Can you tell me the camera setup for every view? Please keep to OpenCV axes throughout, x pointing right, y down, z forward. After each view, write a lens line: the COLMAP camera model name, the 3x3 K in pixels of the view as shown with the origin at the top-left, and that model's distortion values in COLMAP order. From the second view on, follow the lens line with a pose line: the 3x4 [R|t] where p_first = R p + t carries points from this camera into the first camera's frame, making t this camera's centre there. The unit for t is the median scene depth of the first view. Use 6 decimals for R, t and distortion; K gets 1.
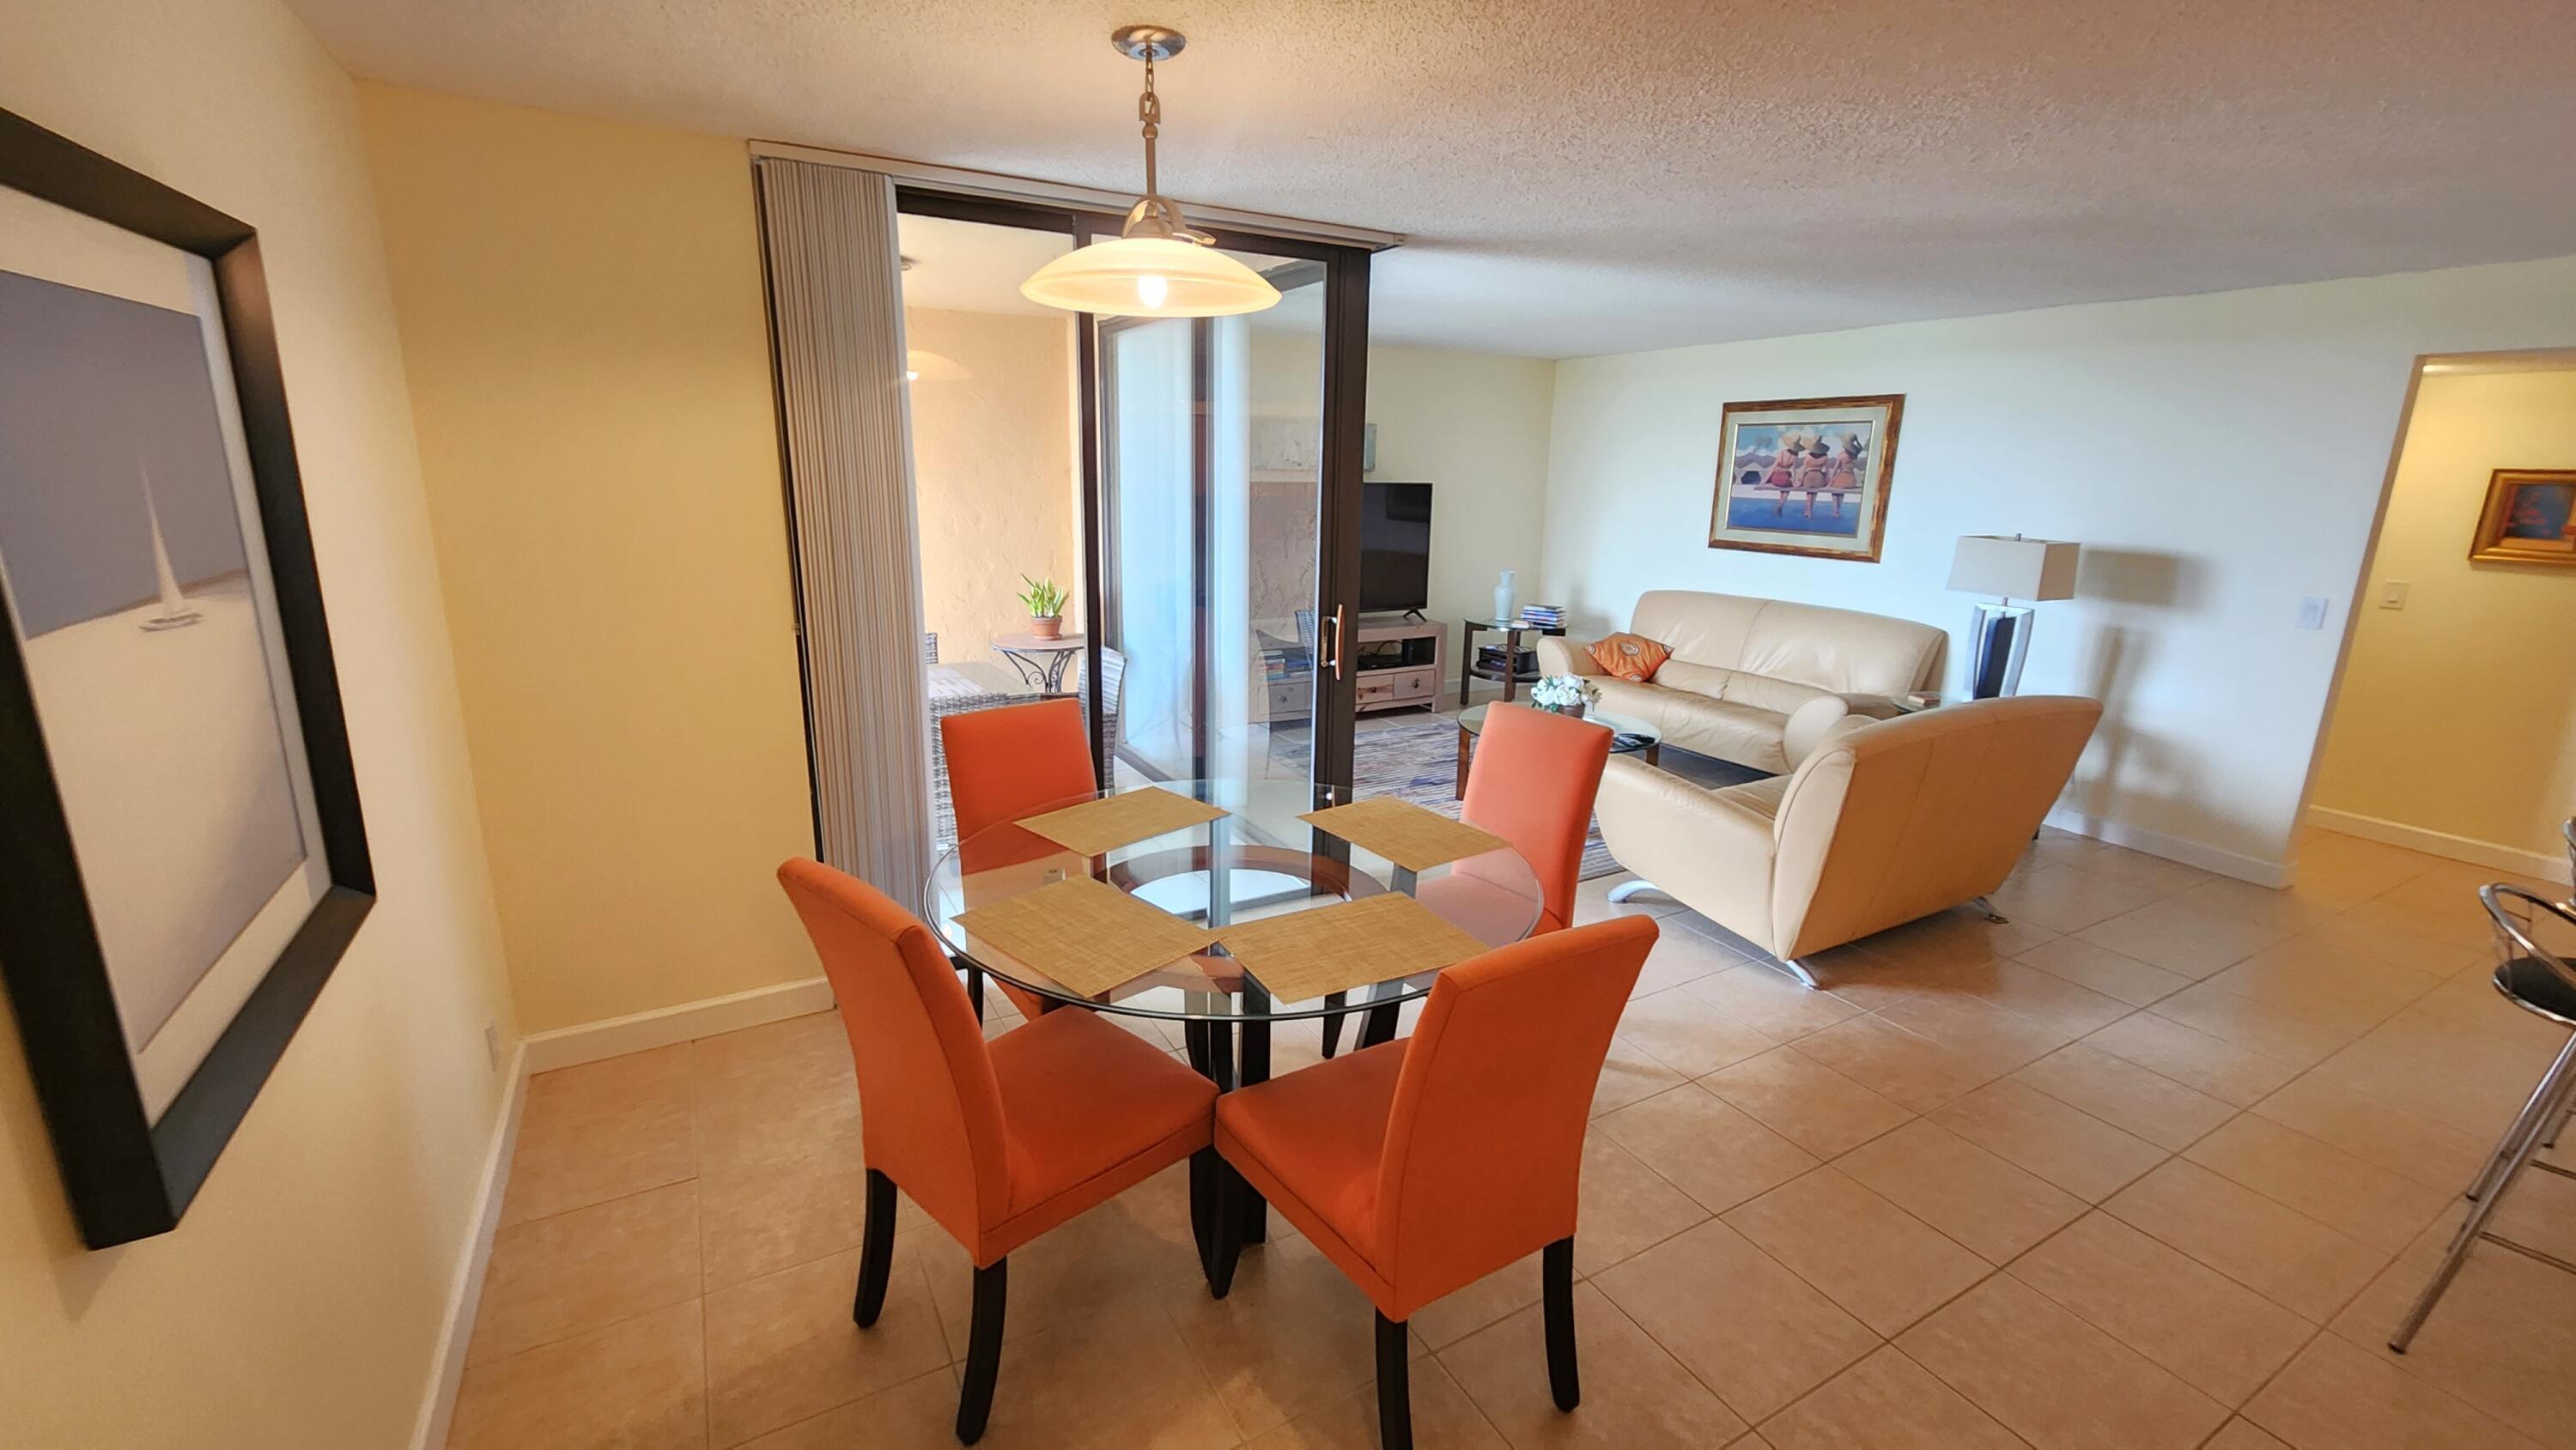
lens RADIAL K [[1050.6, 0, 1285.1], [0, 1050.6, 727.6], [0, 0, 1]] dist [0.000711, -0.000331]
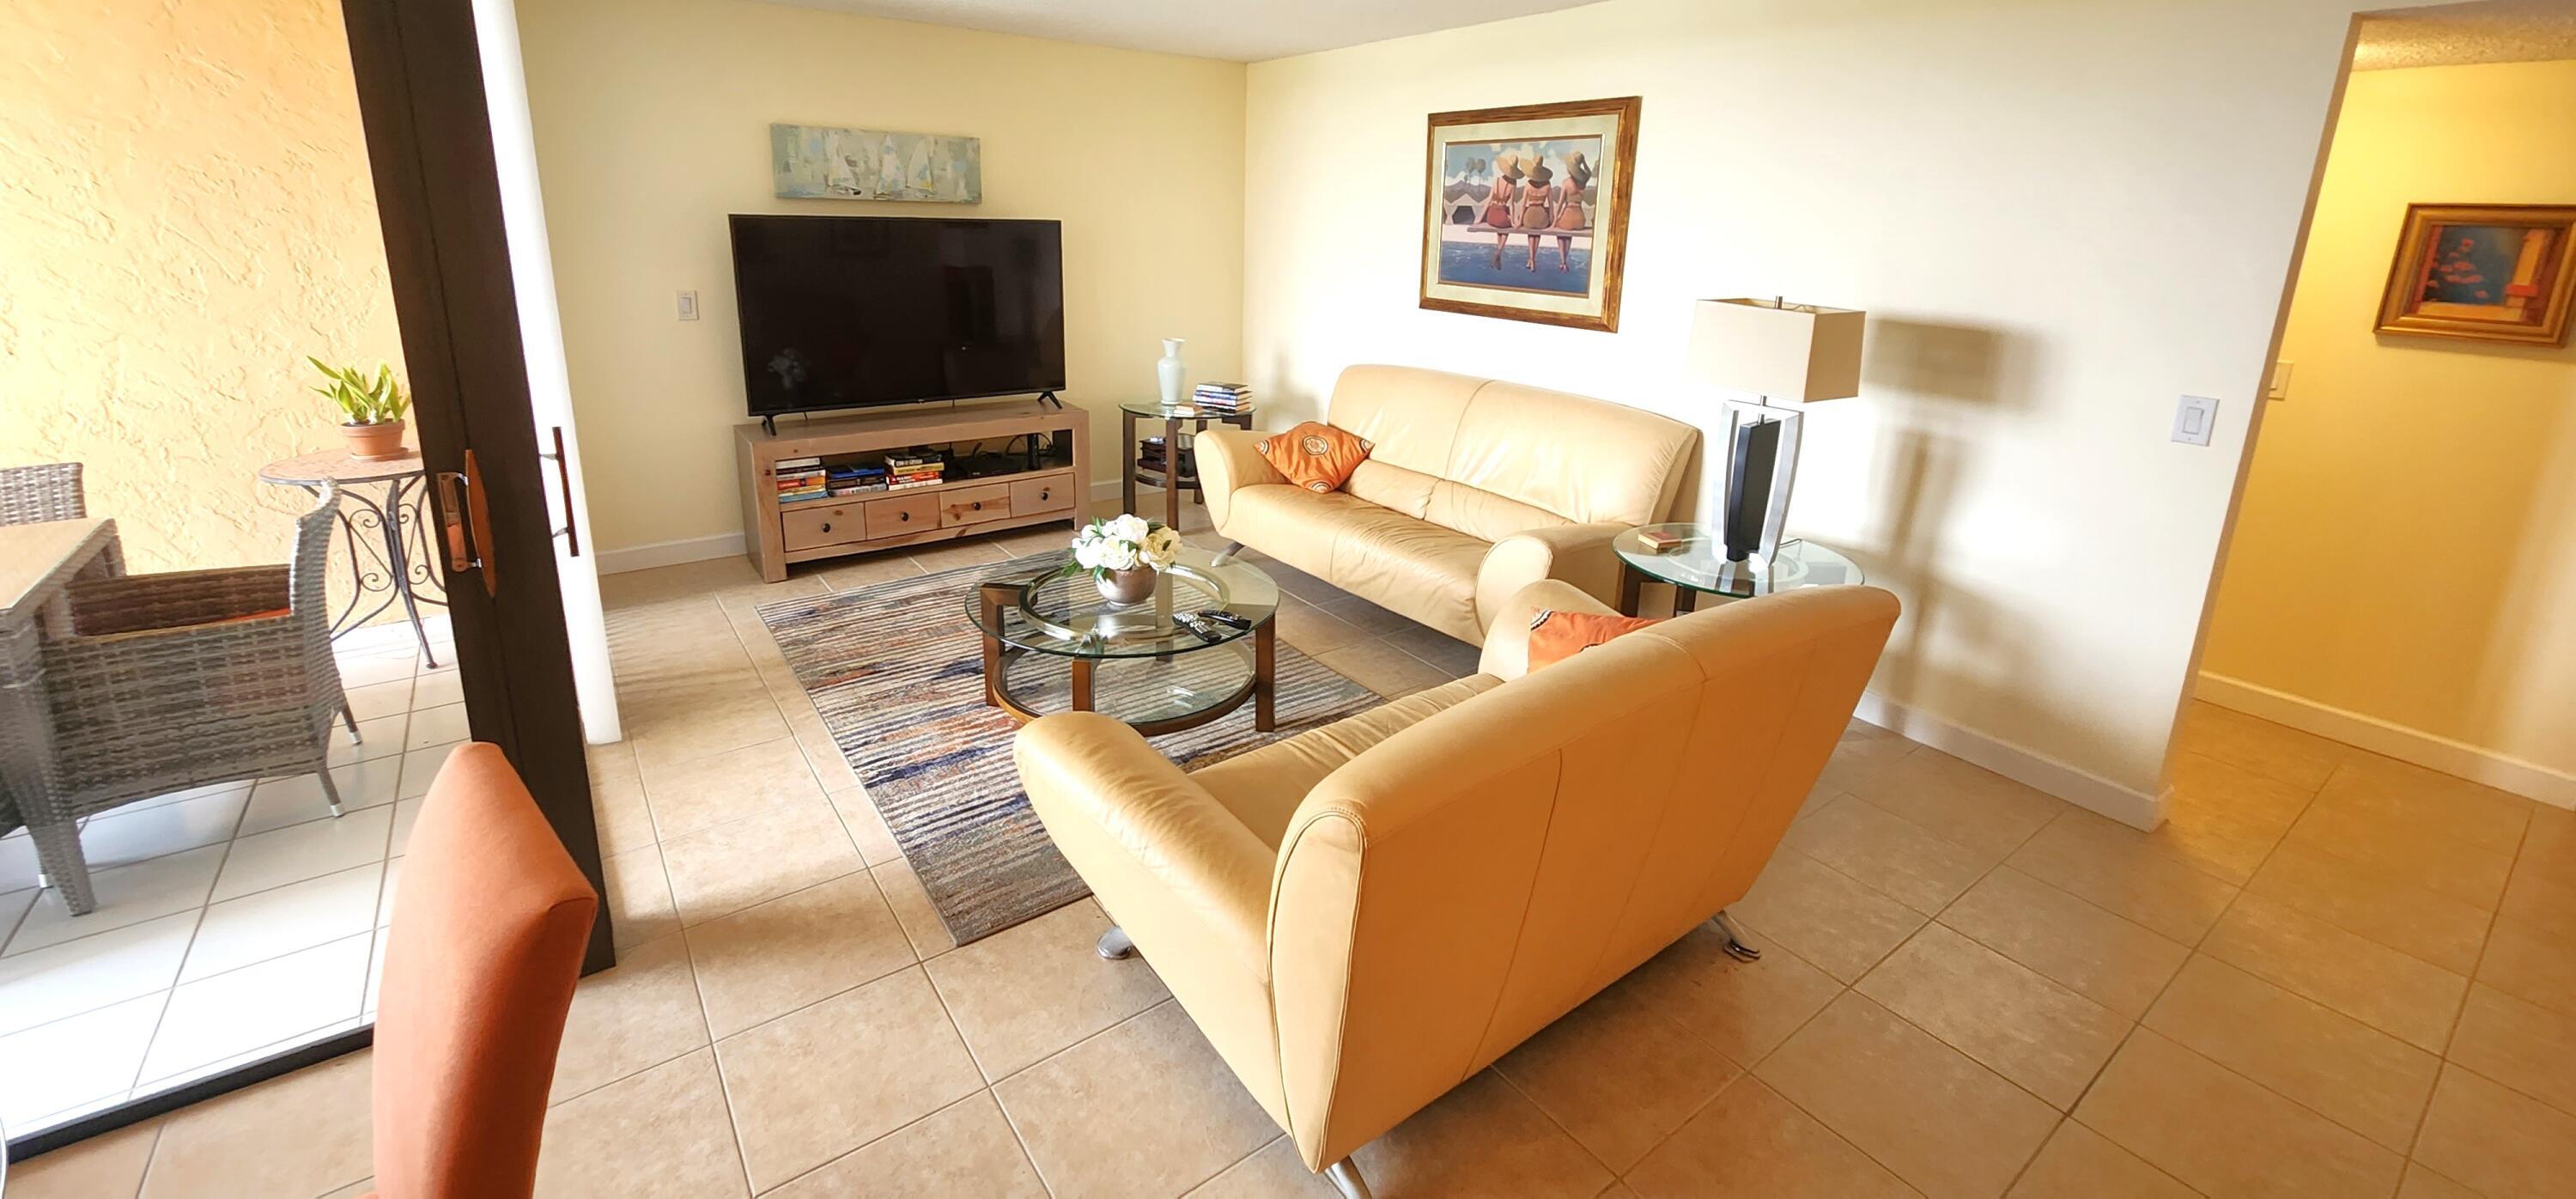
lens RADIAL K [[1041.9, 0, 1287.4], [0, 1041.9, 474.8], [0, 0, 1]] dist [-0.000863, -0.000144]
pose [[0.992604, -0.021455, 0.119484, 0.250630], [0.021274, 0.999770, 0.002785, -0.065193], [-0.119516, -0.000222, 0.992832, 0.313524]]
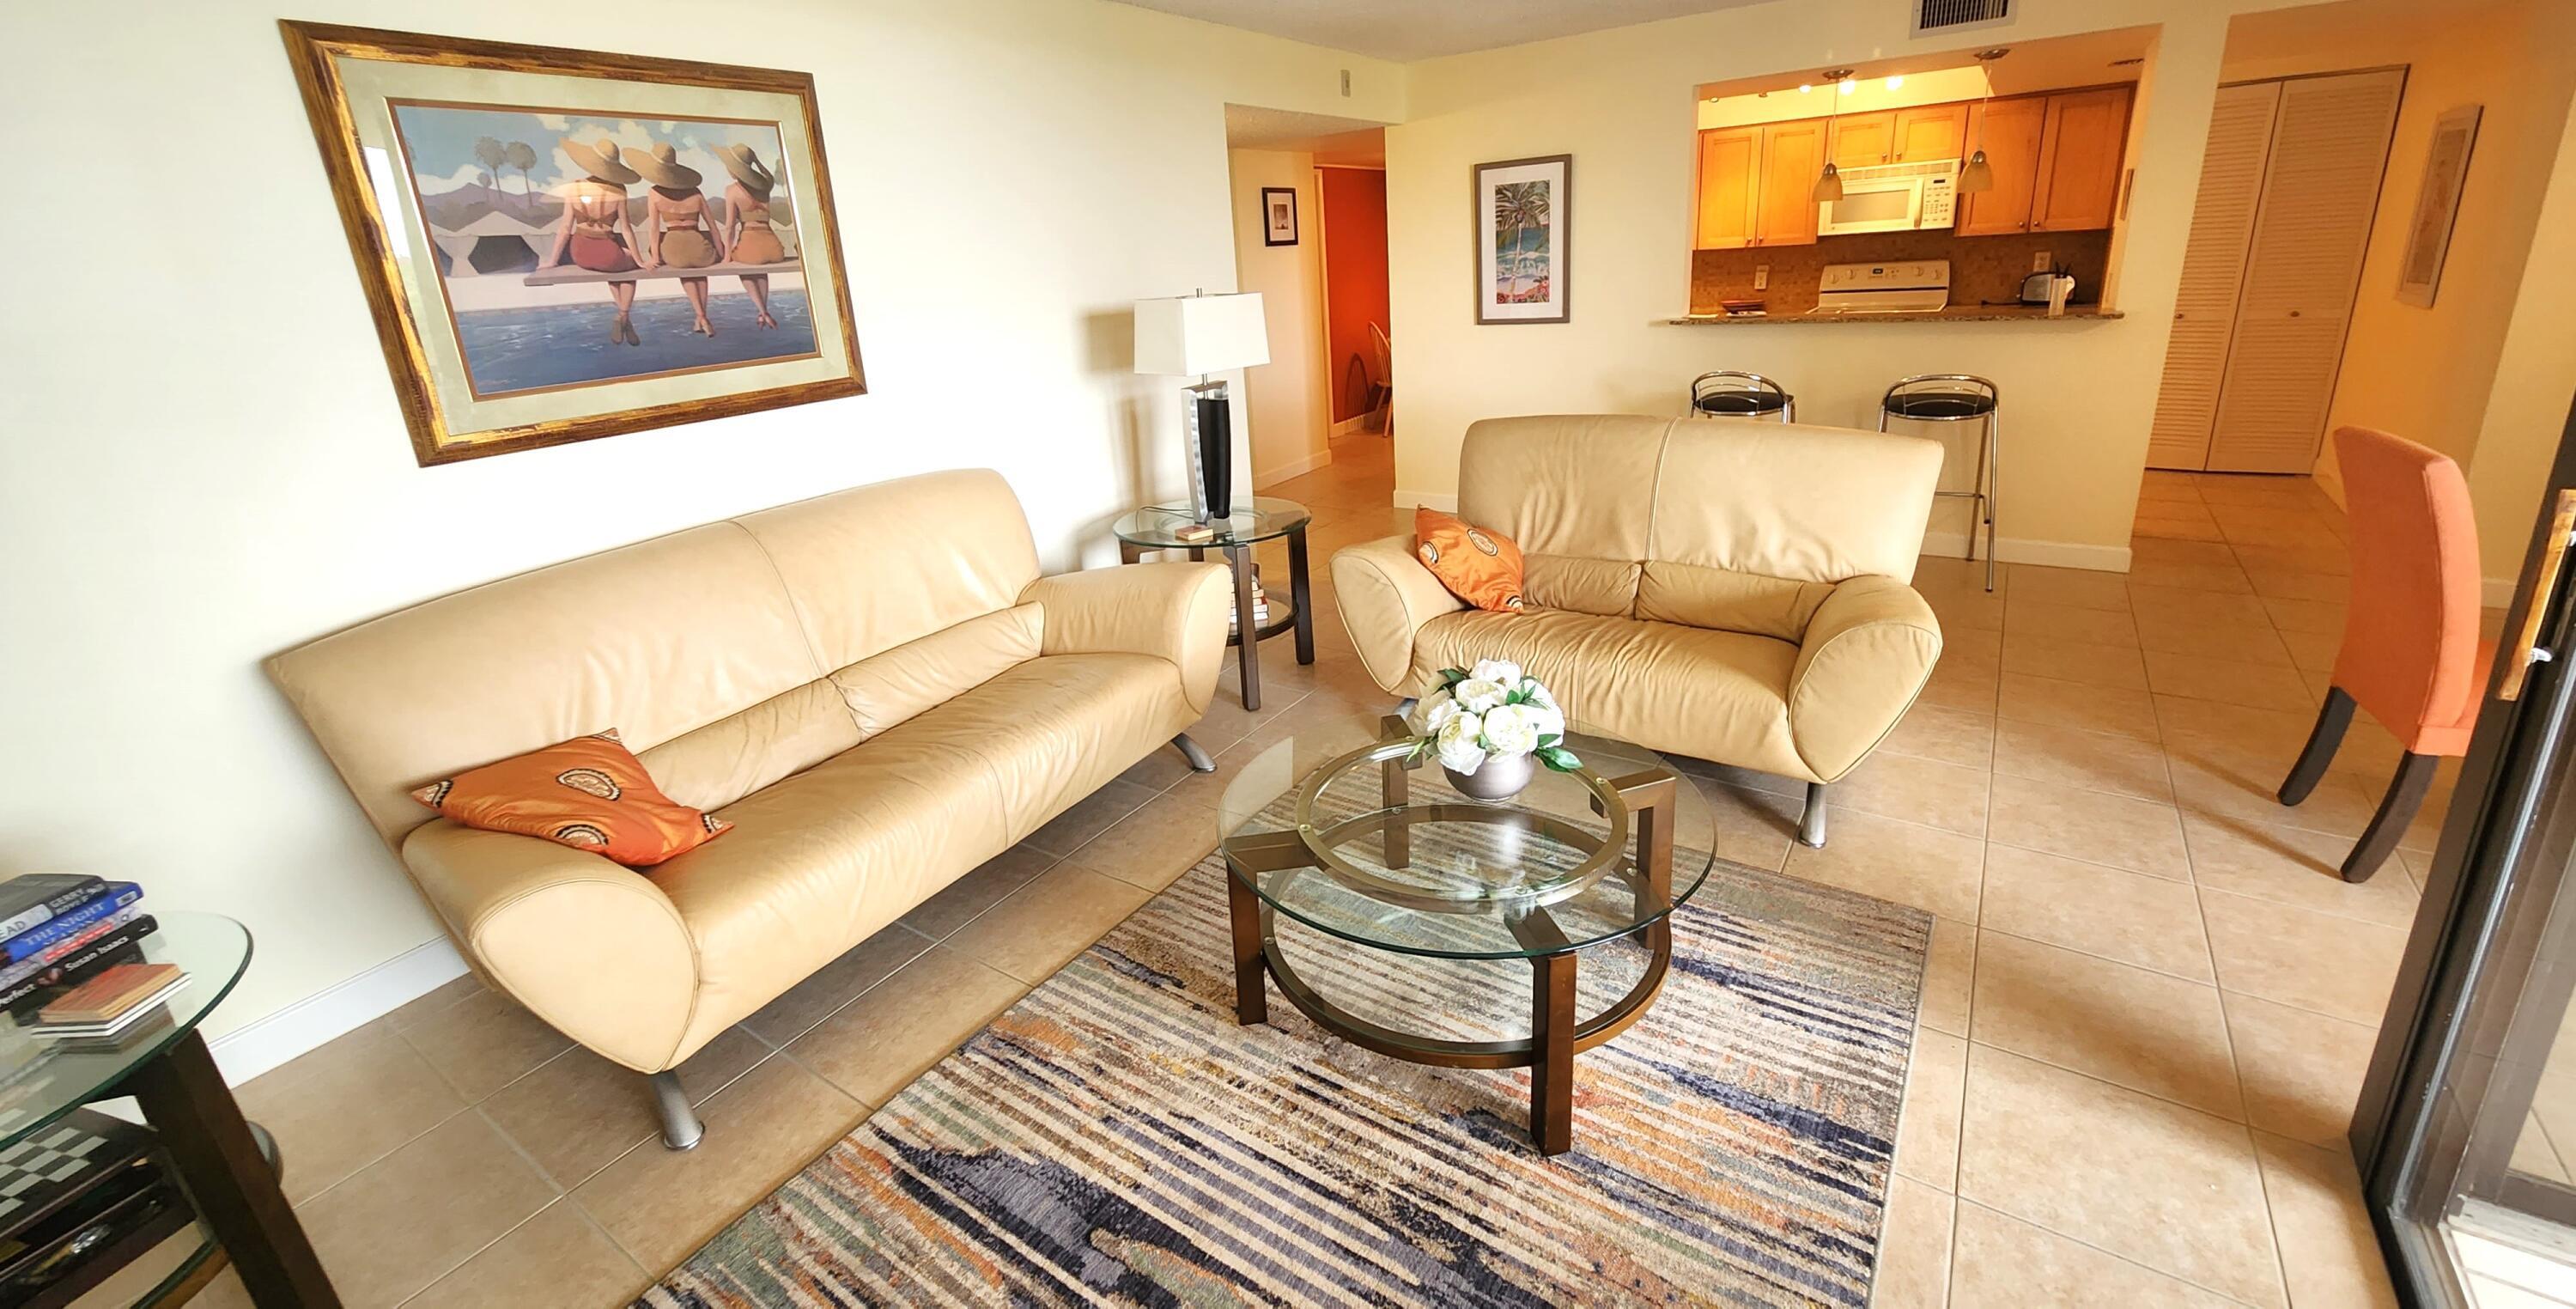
lens RADIAL K [[1049.8, 0, 1306.0], [0, 1049.8, 569.3], [0, 0, 1]] dist [0.007390, -0.000499]
pose [[-0.450449, -0.255795, 0.855374, -0.037356], [0.269452, 0.874452, 0.403397, -0.234665], [-0.851171, 0.412192, -0.324971, 1.013645]]
